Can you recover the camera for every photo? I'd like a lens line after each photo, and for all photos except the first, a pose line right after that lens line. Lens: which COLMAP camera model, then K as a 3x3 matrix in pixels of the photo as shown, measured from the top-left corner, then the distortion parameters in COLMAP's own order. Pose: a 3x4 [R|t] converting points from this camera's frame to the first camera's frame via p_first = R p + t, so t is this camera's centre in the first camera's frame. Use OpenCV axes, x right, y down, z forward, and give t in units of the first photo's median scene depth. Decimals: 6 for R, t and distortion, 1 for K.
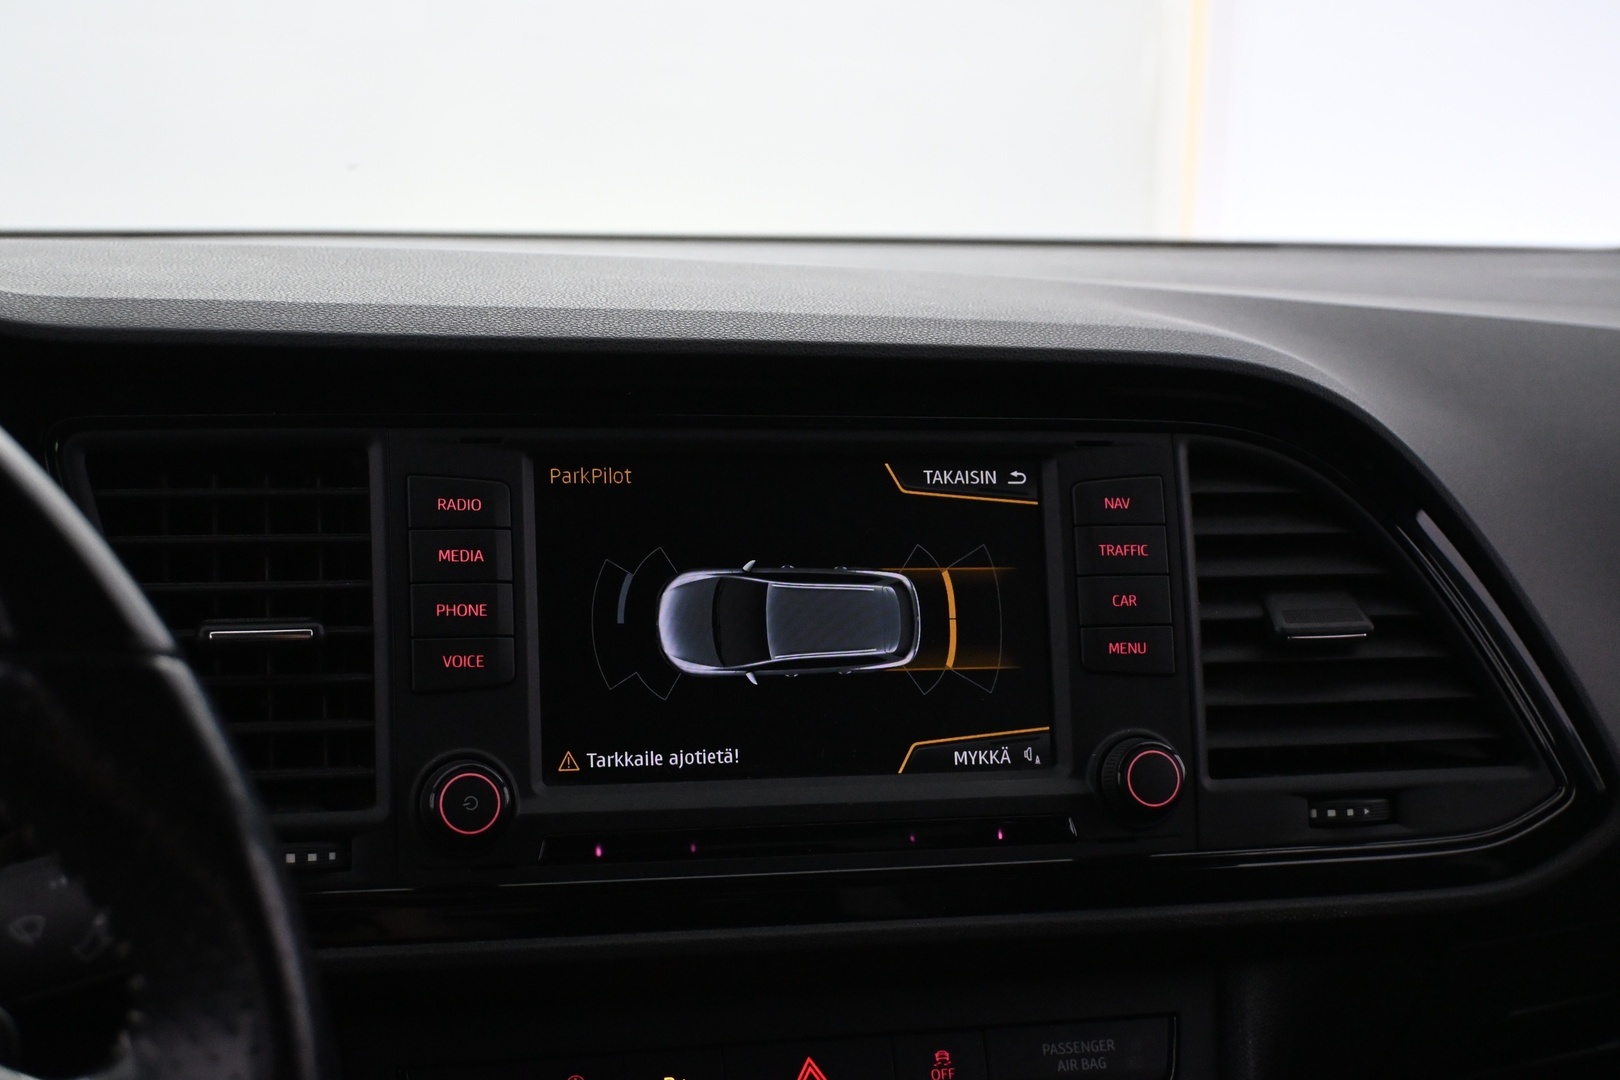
lens RADIAL K [[2378.5, 0, 815.9], [0, 2378.5, 532.5], [0, 0, 1]] dist [0.013938, 0.000000]
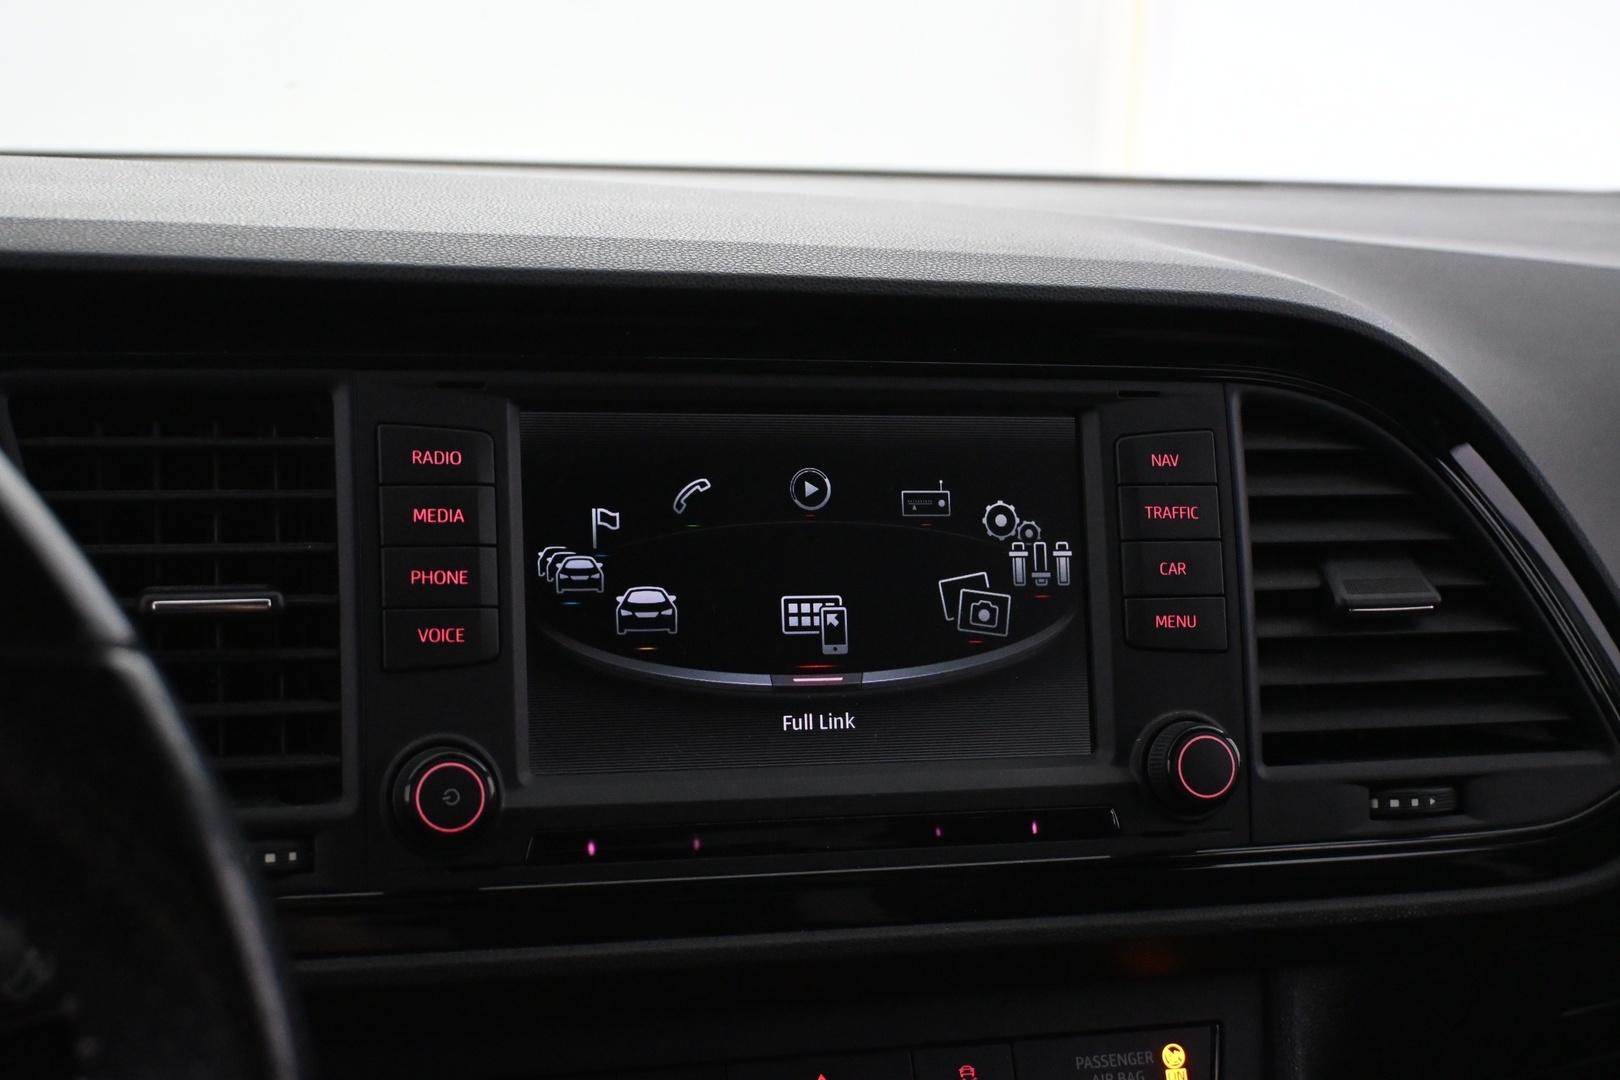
lens RADIAL K [[2378.5, 0, 813.3], [0, 2378.5, 533.3], [0, 0, 1]] dist [0.013938, 0.000000]
pose [[0.999293, 0.006072, 0.037092, -0.040471], [-0.006969, 0.999685, 0.024094, -0.005604], [-0.036934, -0.024336, 0.999021, 0.106382]]
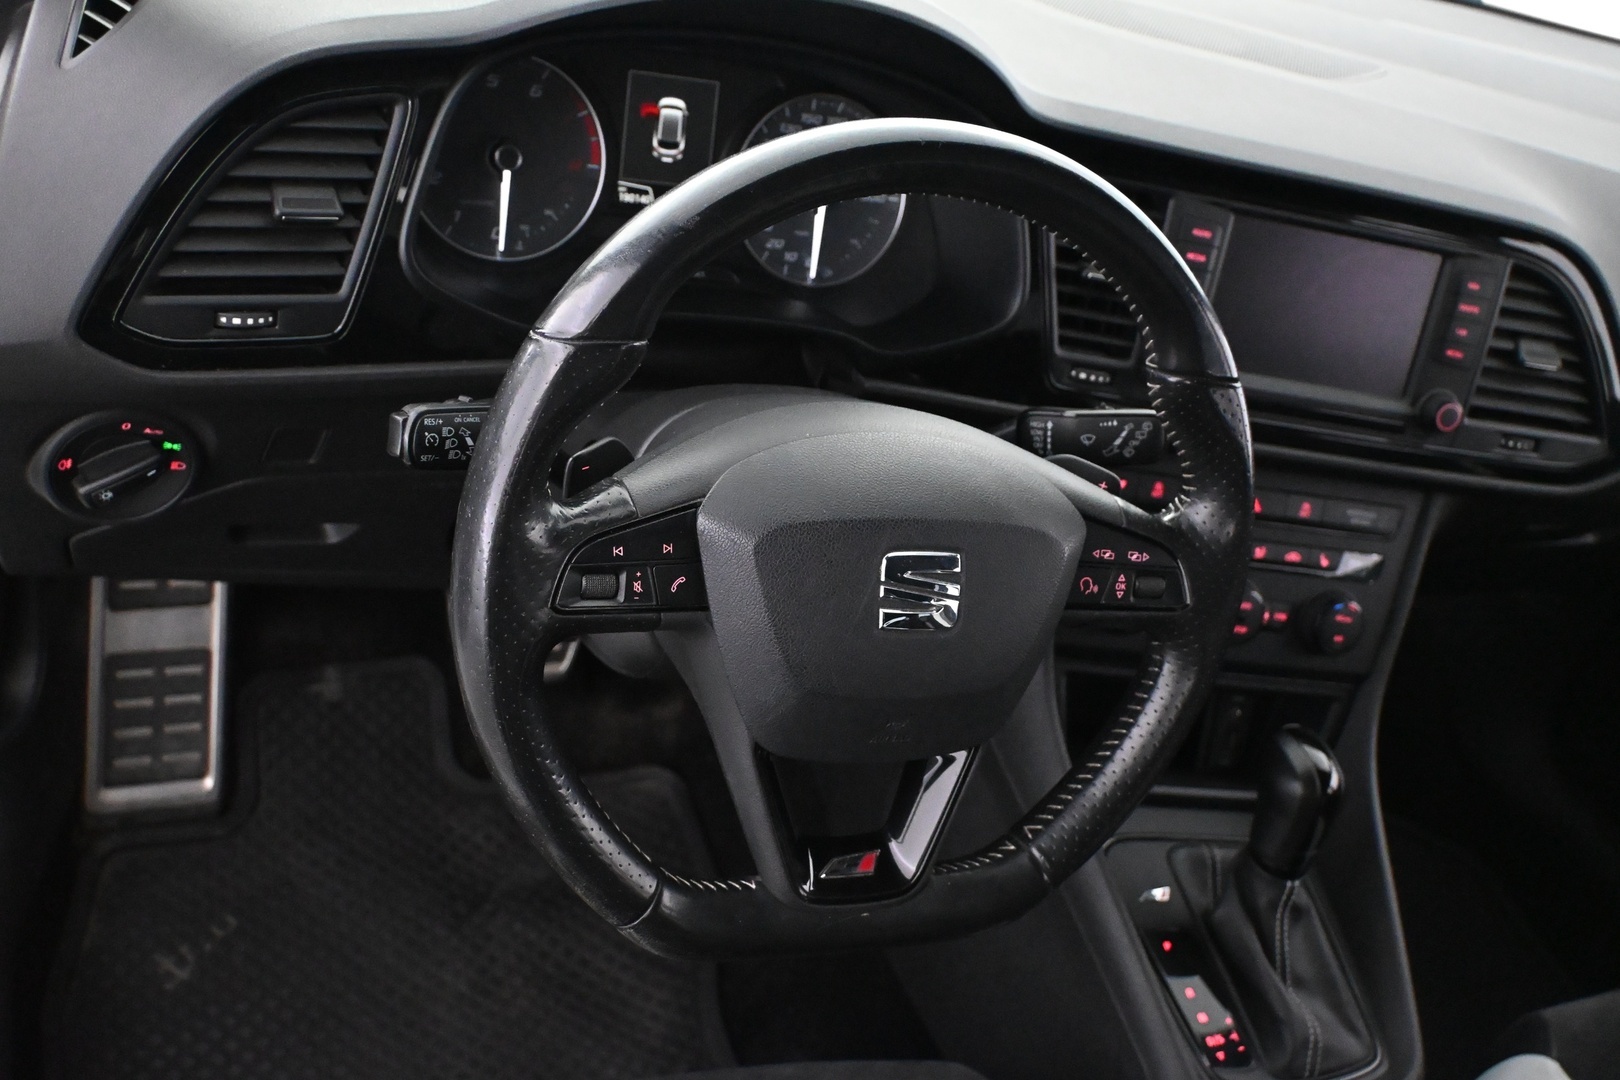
lens RADIAL K [[1819.5, 0, 809.7], [0, 1819.5, 539.9], [0, 0, 1]] dist [0.009138, 0.000000]
pose [[0.969804, 0.230317, 0.080209, -0.530387], [-0.243453, 0.894673, 0.374555, -0.277306], [0.014505, -0.382773, 0.923729, -0.591455]]
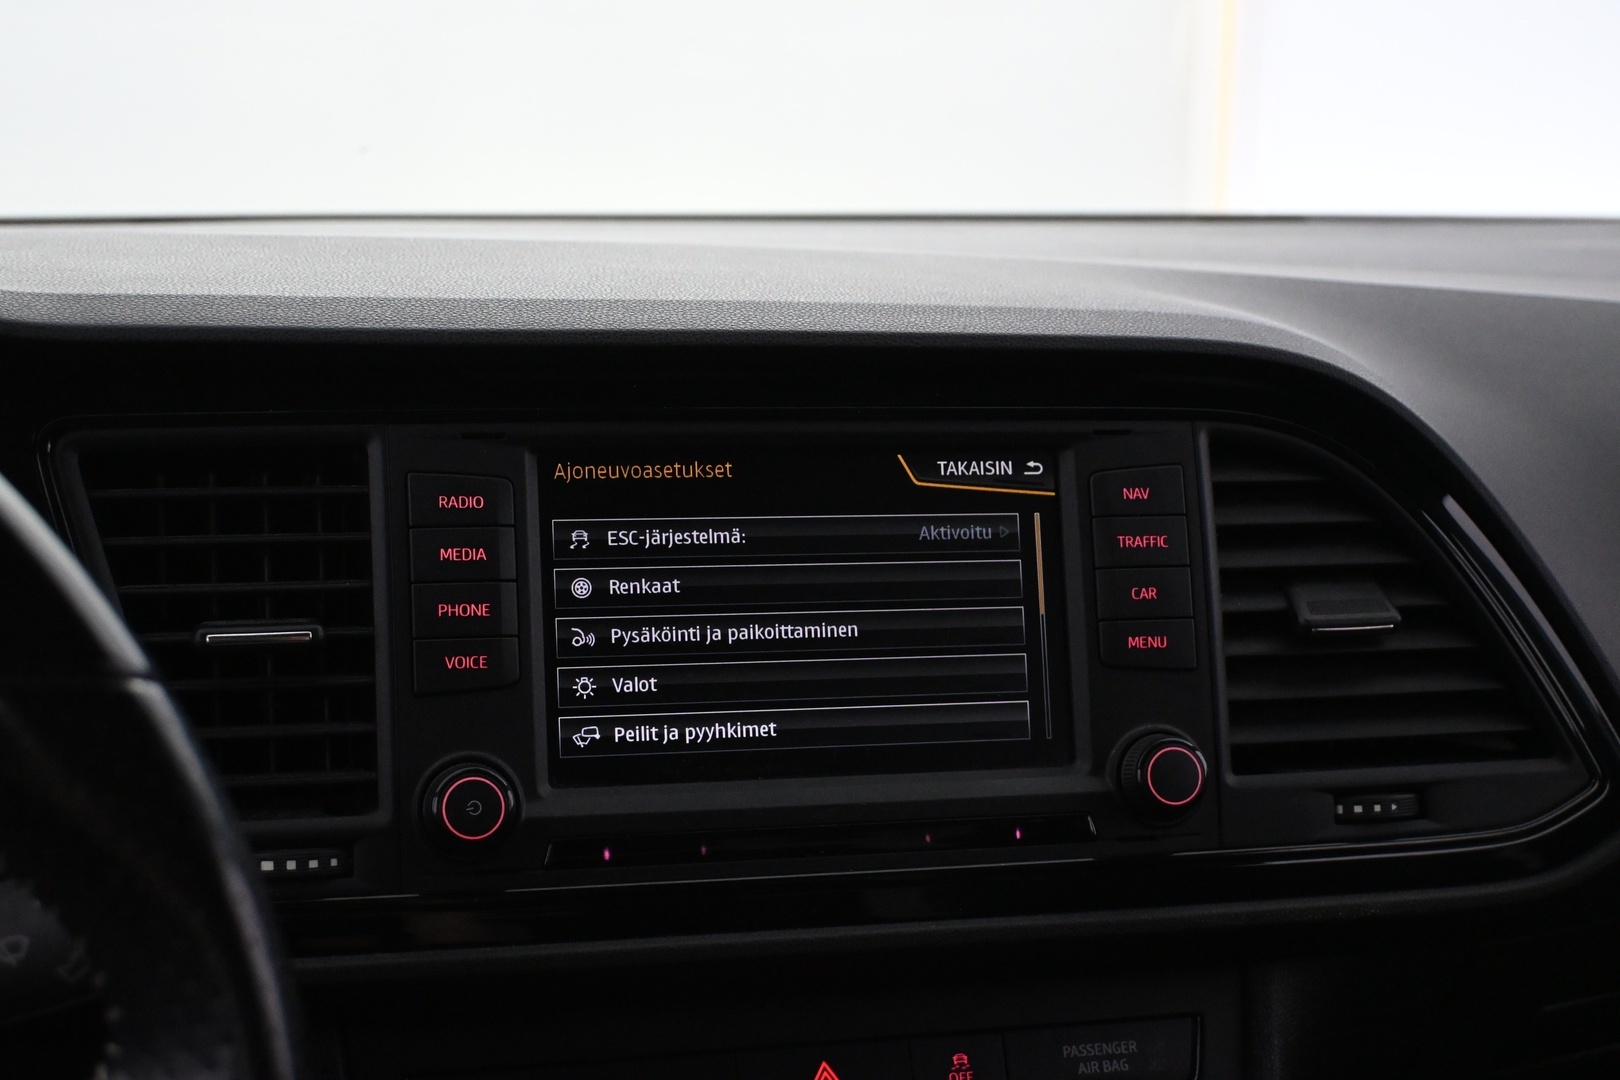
lens RADIAL K [[2378.5, 0, 815.7], [0, 2378.5, 530.4], [0, 0, 1]] dist [0.013938, 0.000000]
pose [[0.999852, -0.007199, -0.015650, 0.010587], [0.007410, 0.999883, 0.013419, -0.011460], [0.015551, -0.013533, 0.999787, 0.022491]]
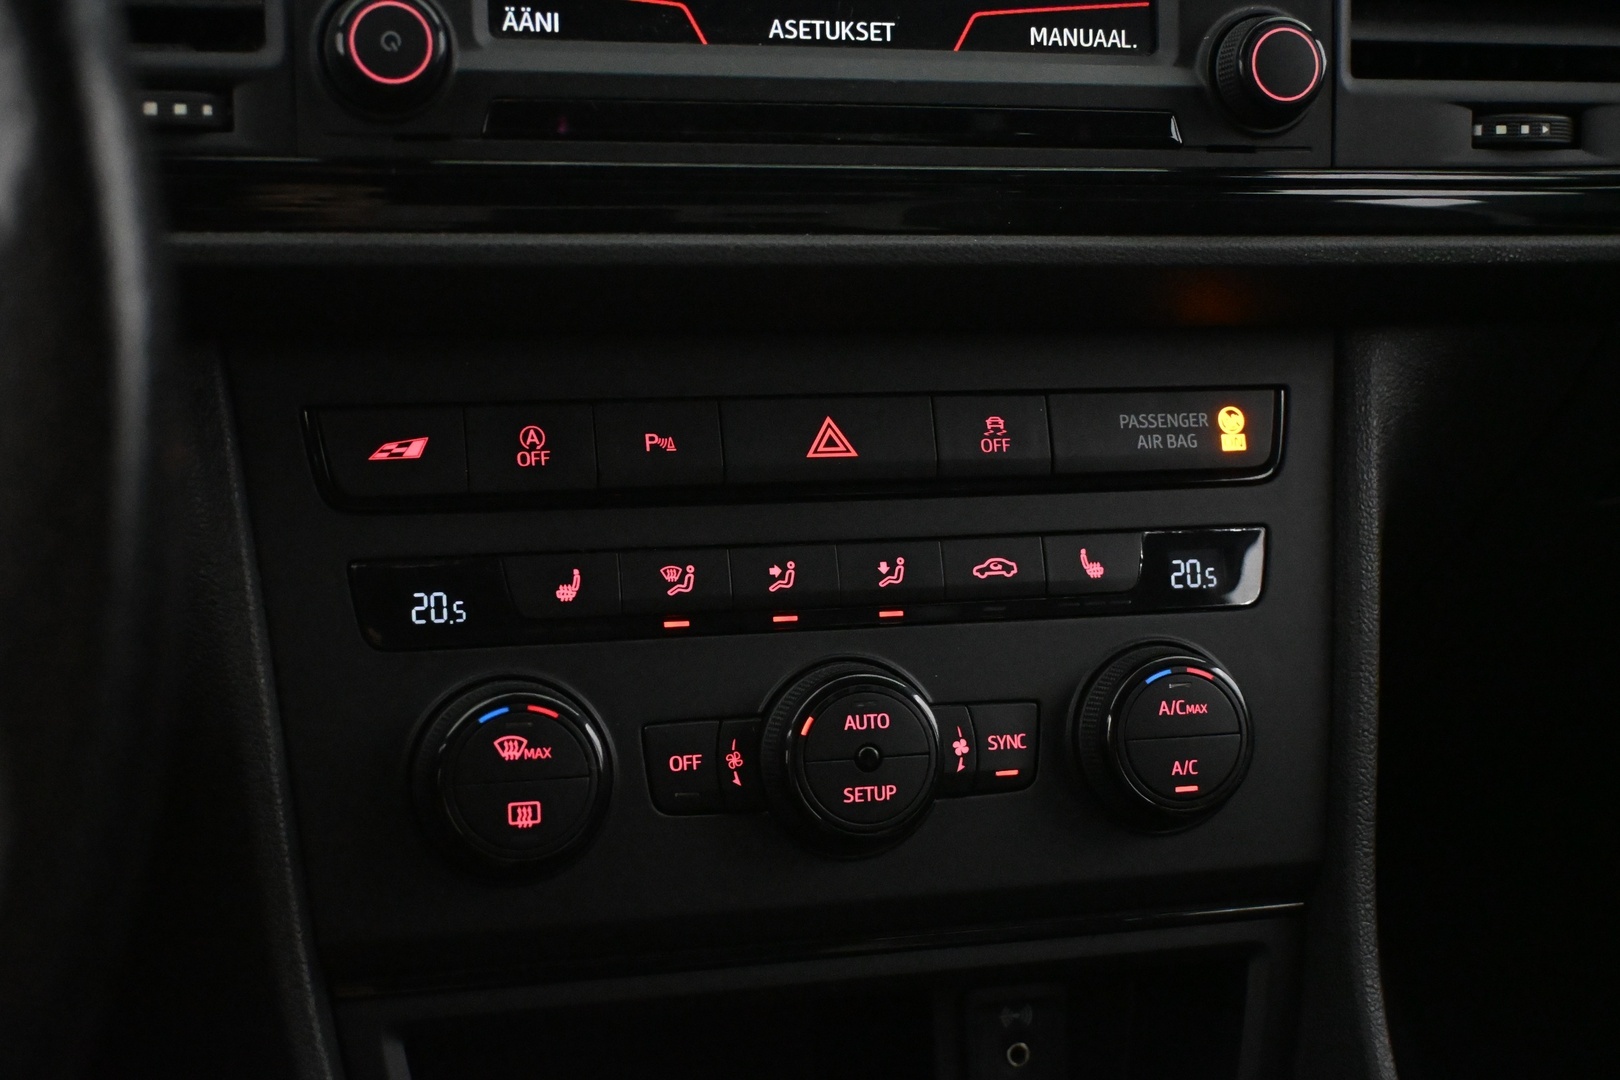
lens RADIAL K [[2378.5, 0, 814.3], [0, 2378.5, 525.6], [0, 0, 1]] dist [0.013938, 0.000000]
pose [[0.999672, 0.020133, 0.015859, -0.019372], [-0.022514, 0.985518, 0.168069, 0.123169], [-0.012246, -0.168370, 0.985648, 0.215733]]
